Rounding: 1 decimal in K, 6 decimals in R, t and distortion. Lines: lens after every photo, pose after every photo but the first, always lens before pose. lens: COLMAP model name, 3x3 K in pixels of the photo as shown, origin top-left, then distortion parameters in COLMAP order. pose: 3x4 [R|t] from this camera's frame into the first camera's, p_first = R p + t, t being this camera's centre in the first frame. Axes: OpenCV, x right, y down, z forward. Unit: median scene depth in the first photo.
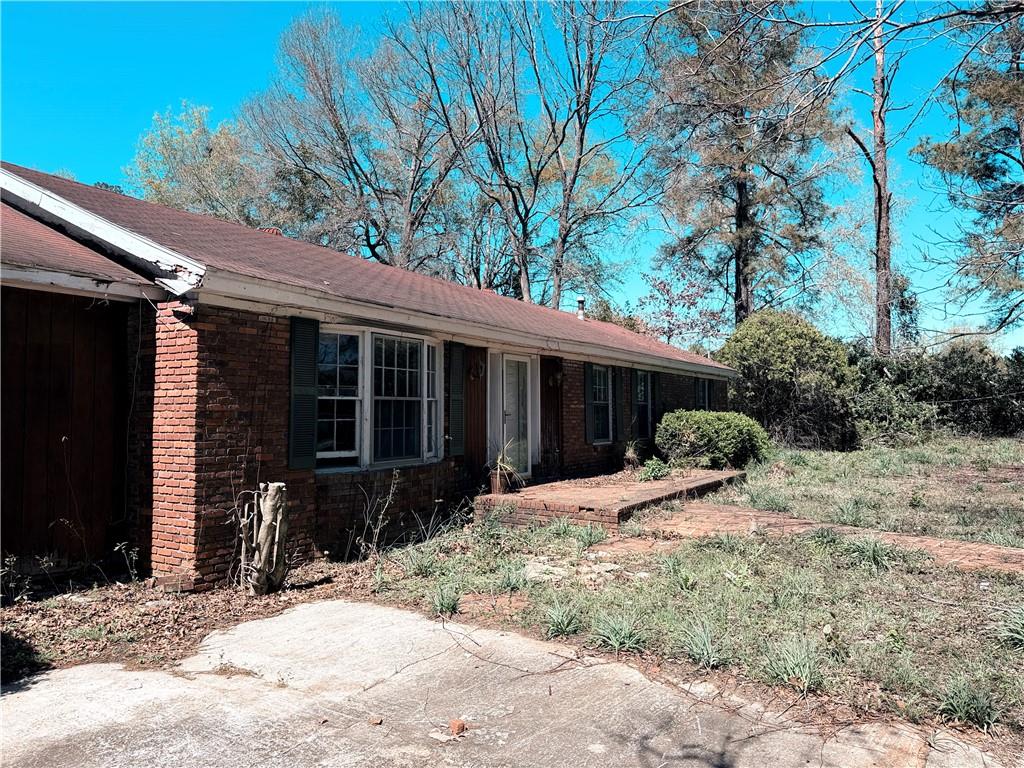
lens RADIAL K [[704.1, 0, 508.0], [0, 704.1, 382.8], [0, 0, 1]] dist [0.045685, -0.074343]
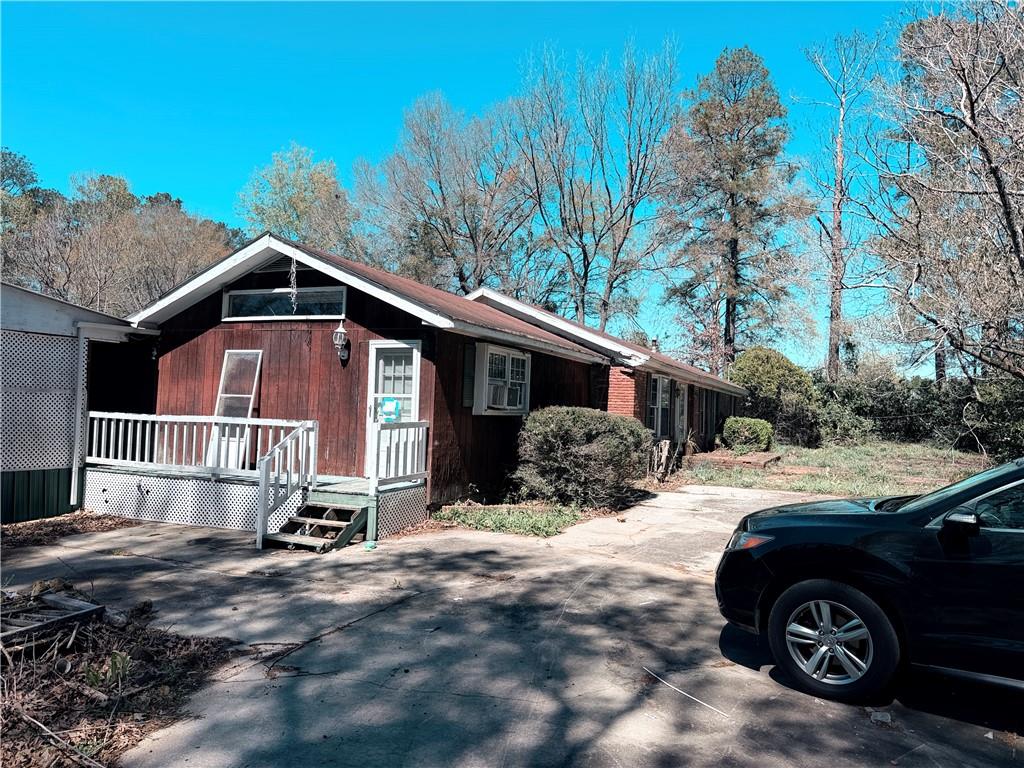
lens RADIAL K [[704.1, 0, 508.0], [0, 704.1, 382.8], [0, 0, 1]] dist [0.045685, -0.074343]
pose [[0.993606, 0.043782, 0.104067, -0.267783], [-0.044064, 0.999029, 0.000409, -0.010098], [-0.103948, -0.004992, 0.994570, -0.339159]]
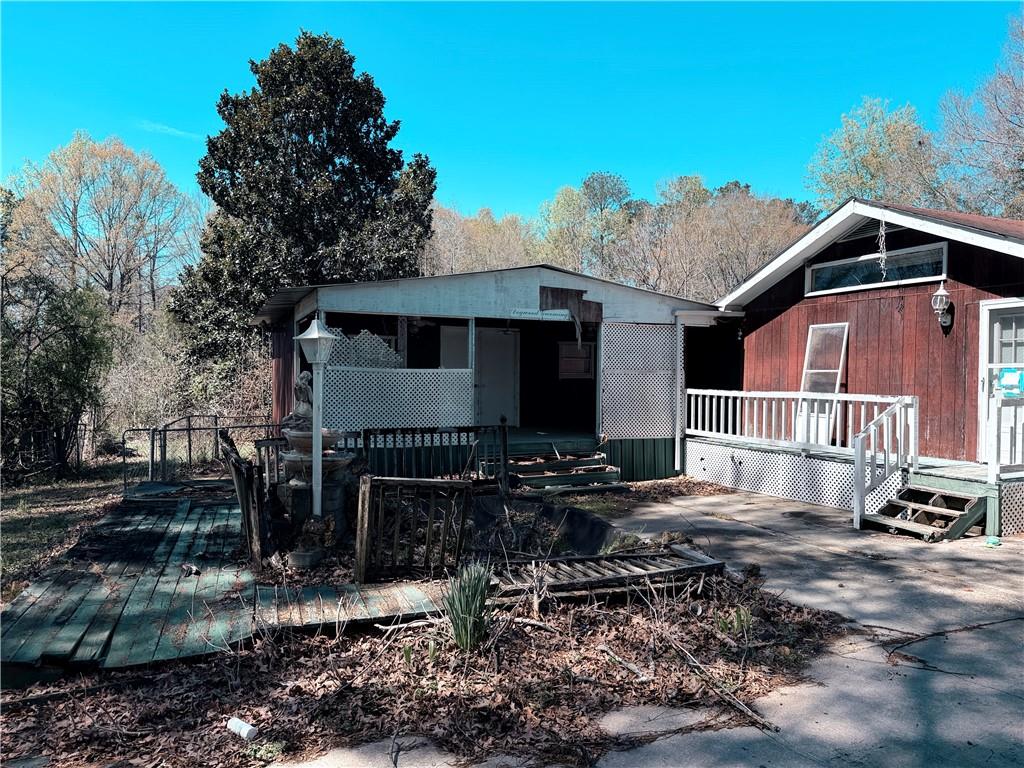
lens RADIAL K [[704.1, 0, 508.0], [0, 704.1, 382.8], [0, 0, 1]] dist [0.045685, -0.074343]
pose [[0.788160, 0.021206, -0.615105, -0.284560], [0.009926, 0.998838, 0.047154, -0.008899], [0.615391, -0.043270, 0.787034, -0.349444]]
